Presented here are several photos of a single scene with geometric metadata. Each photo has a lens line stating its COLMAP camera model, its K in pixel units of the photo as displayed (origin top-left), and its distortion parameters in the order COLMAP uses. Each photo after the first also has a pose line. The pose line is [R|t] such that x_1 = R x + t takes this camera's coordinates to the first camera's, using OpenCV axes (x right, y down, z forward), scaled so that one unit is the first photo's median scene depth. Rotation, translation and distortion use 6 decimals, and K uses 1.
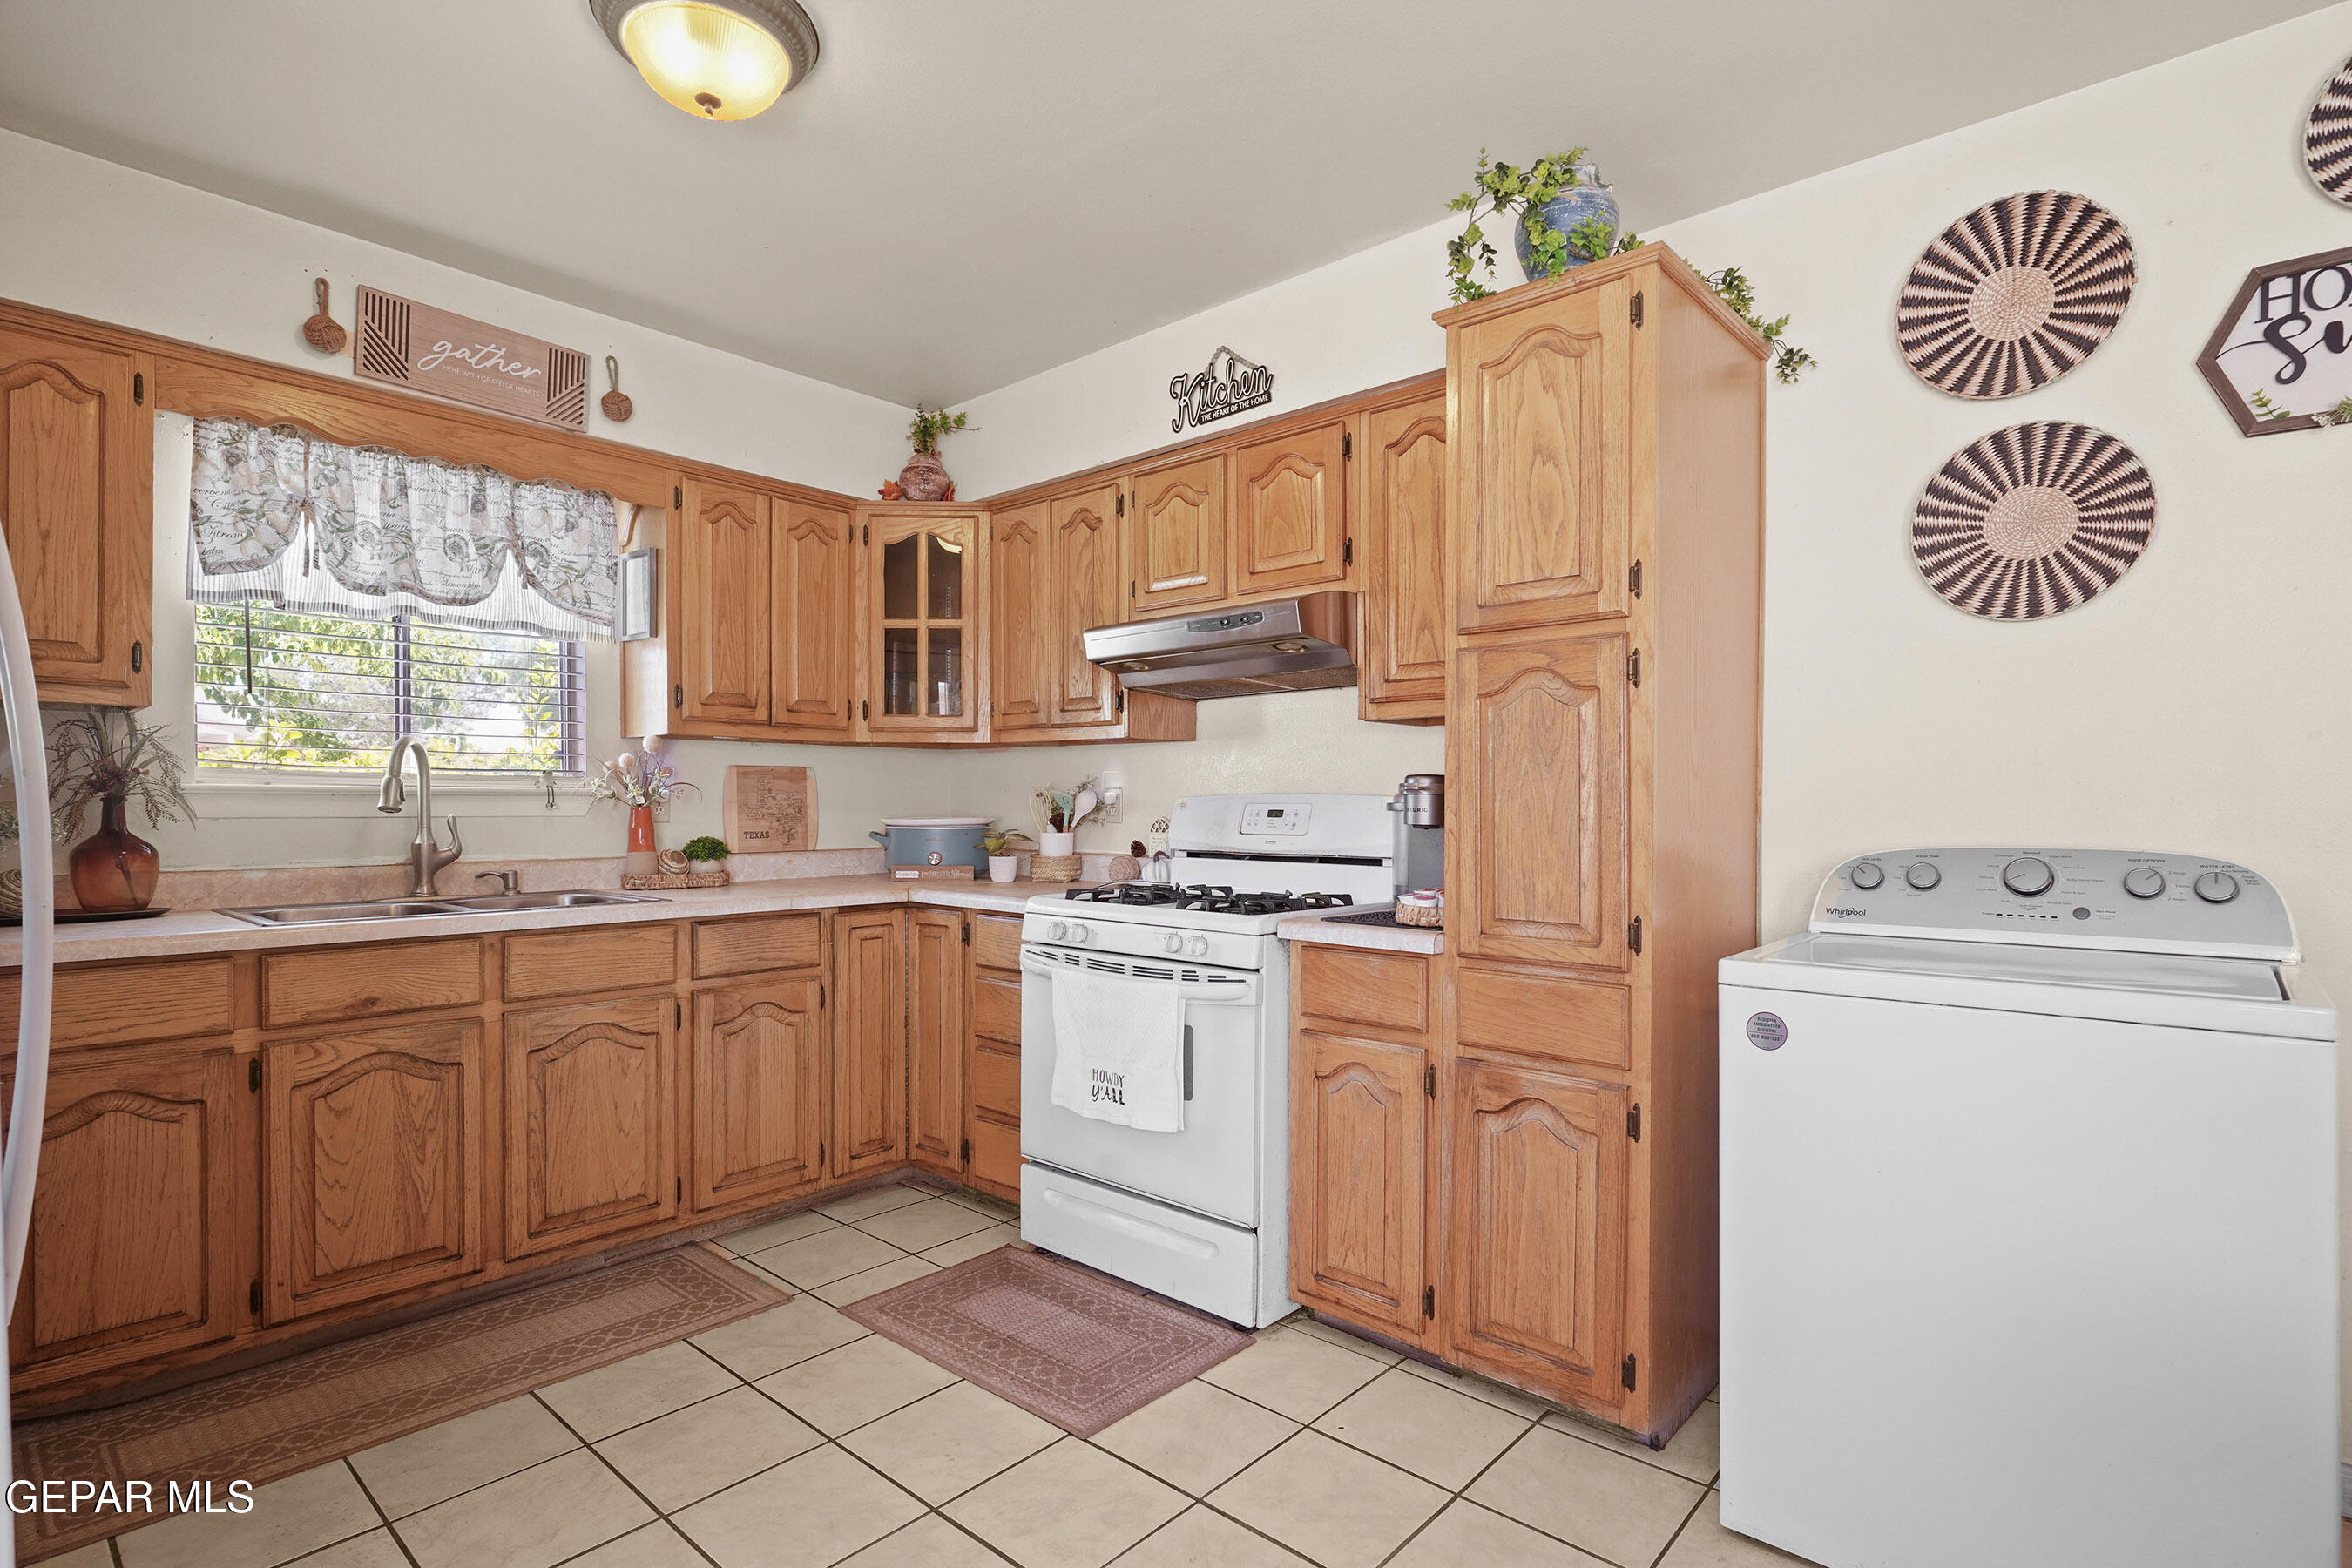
lens RADIAL K [[1142.5, 0, 1165.7], [0, 1142.5, 803.6], [0, 0, 1]] dist [-0.008320, 0.002471]
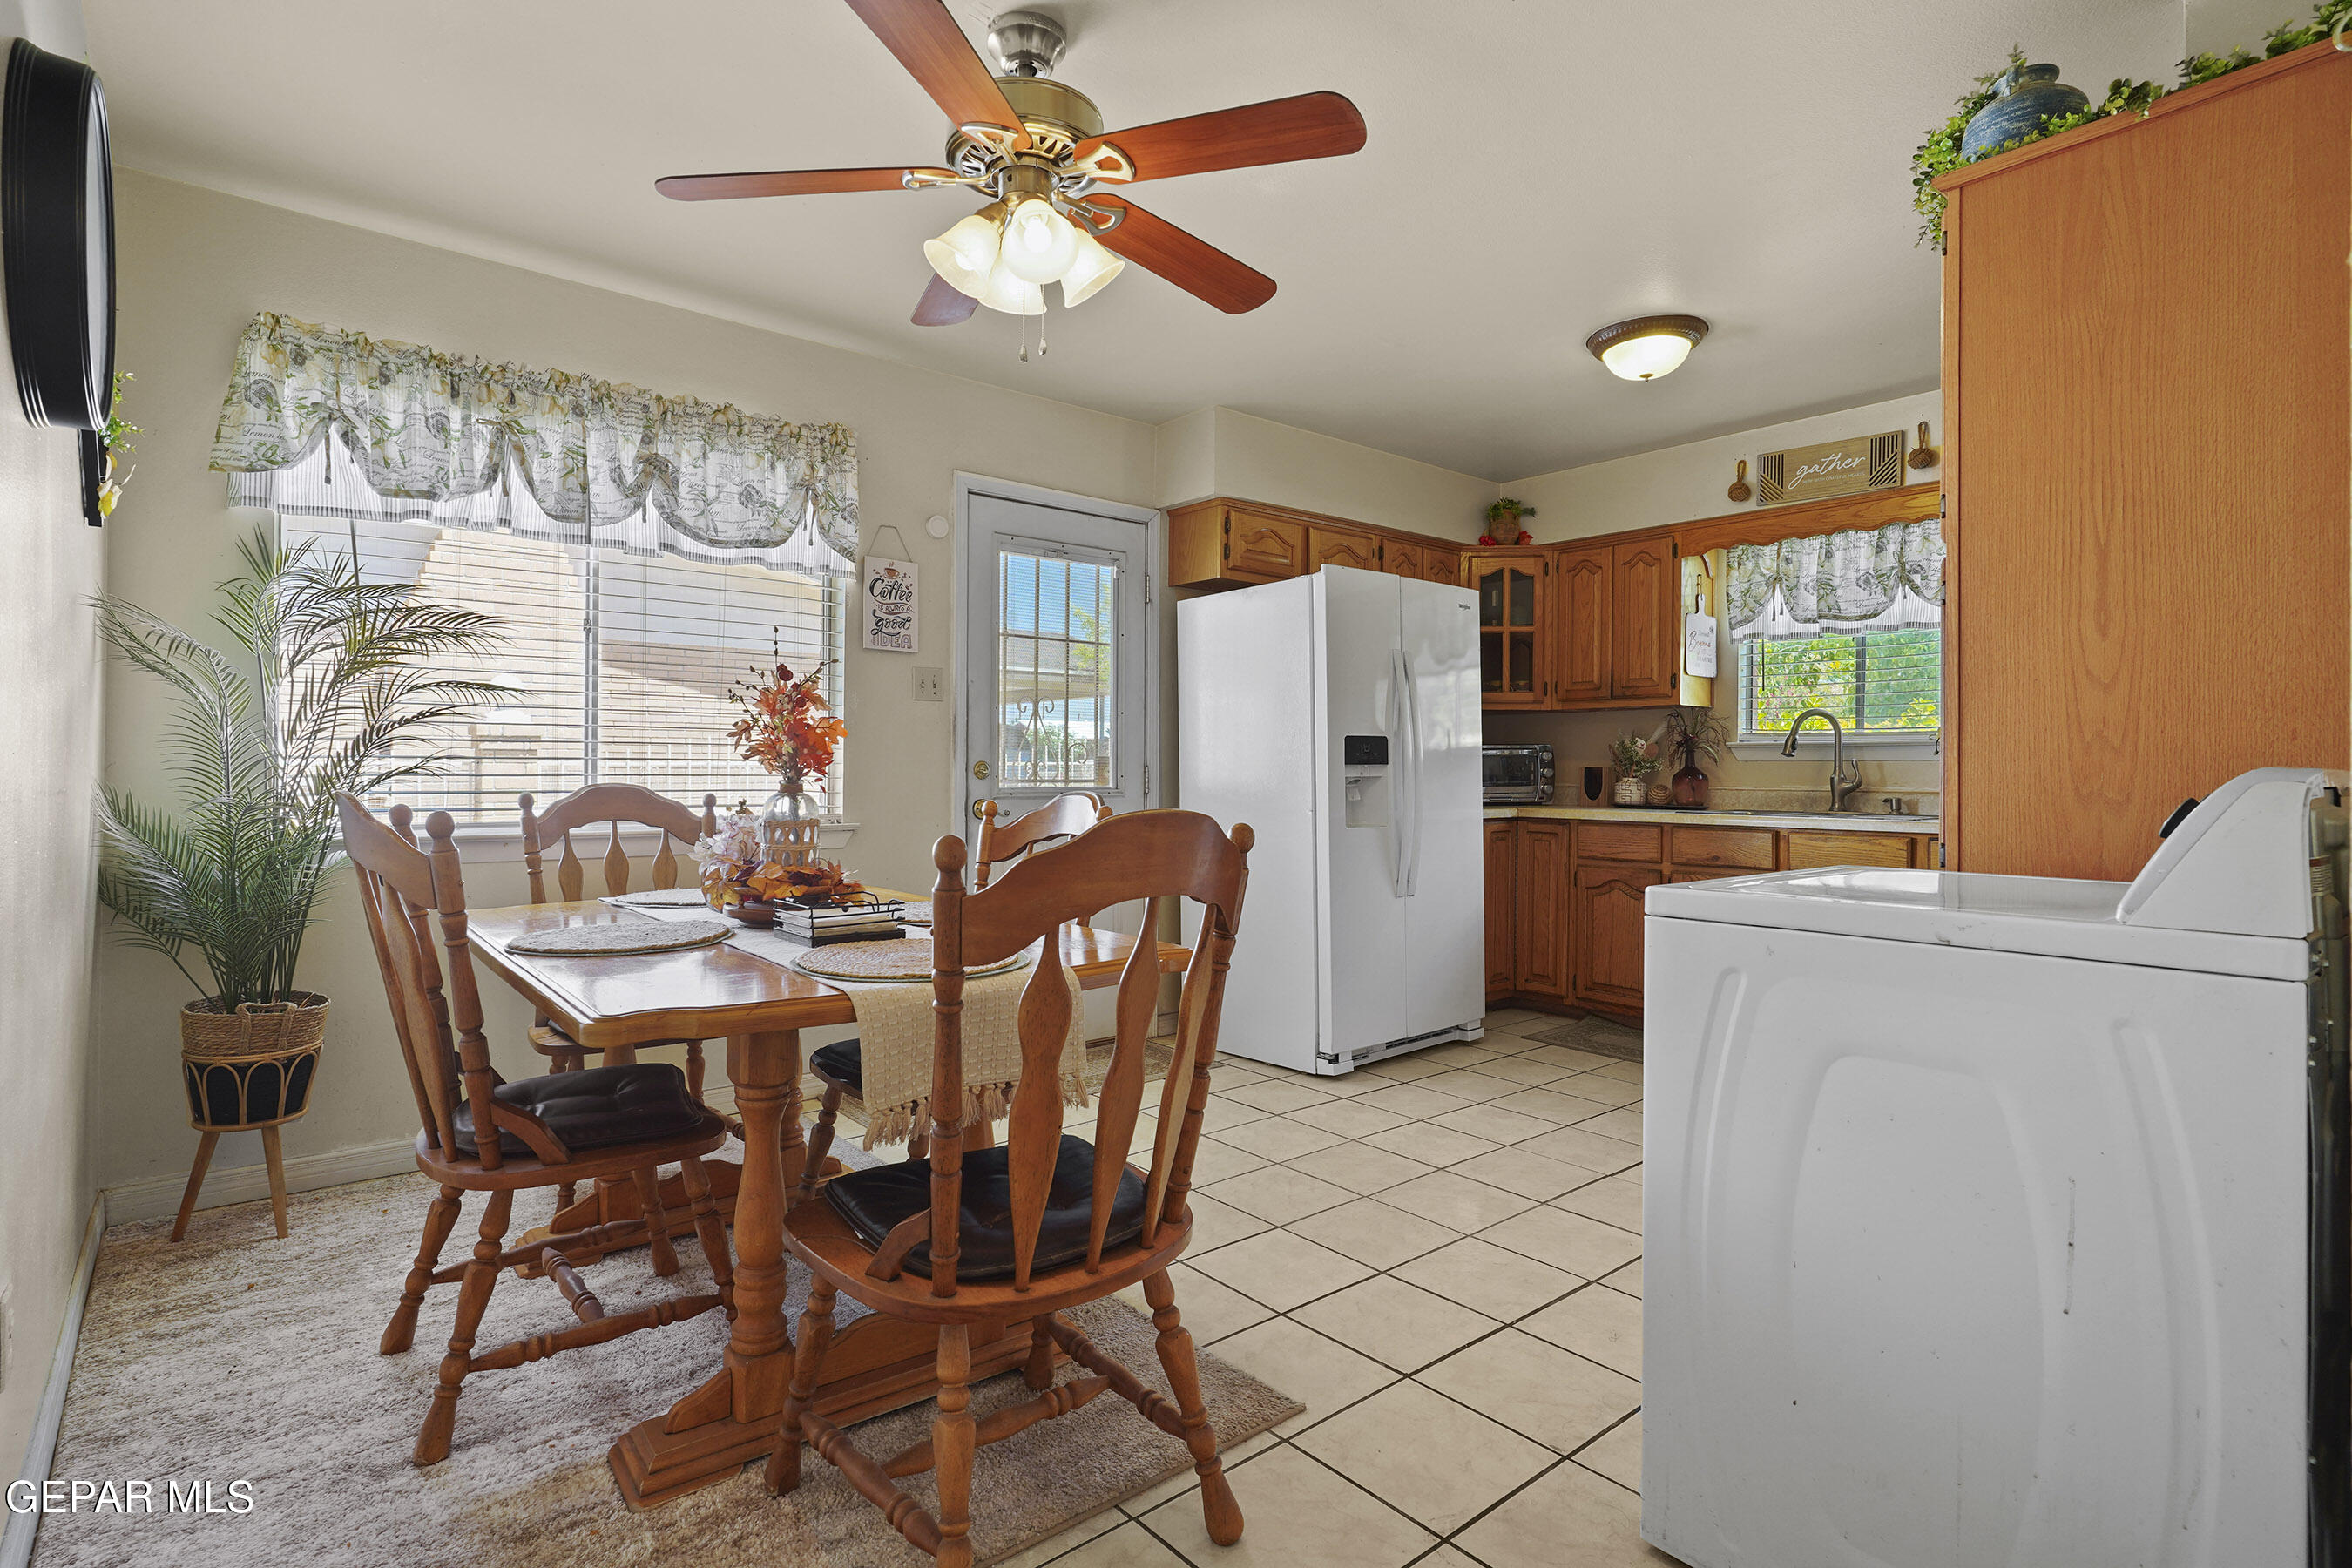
lens RADIAL K [[1142.5, 0, 1171.6], [0, 1142.5, 771.6], [0, 0, 1]] dist [-0.008320, 0.002471]
pose [[-0.135057, 0.008196, -0.990804, 1.054588], [0.001823, 0.999966, 0.008023, 0.013729], [0.990836, -0.000723, -0.135067, 0.313570]]
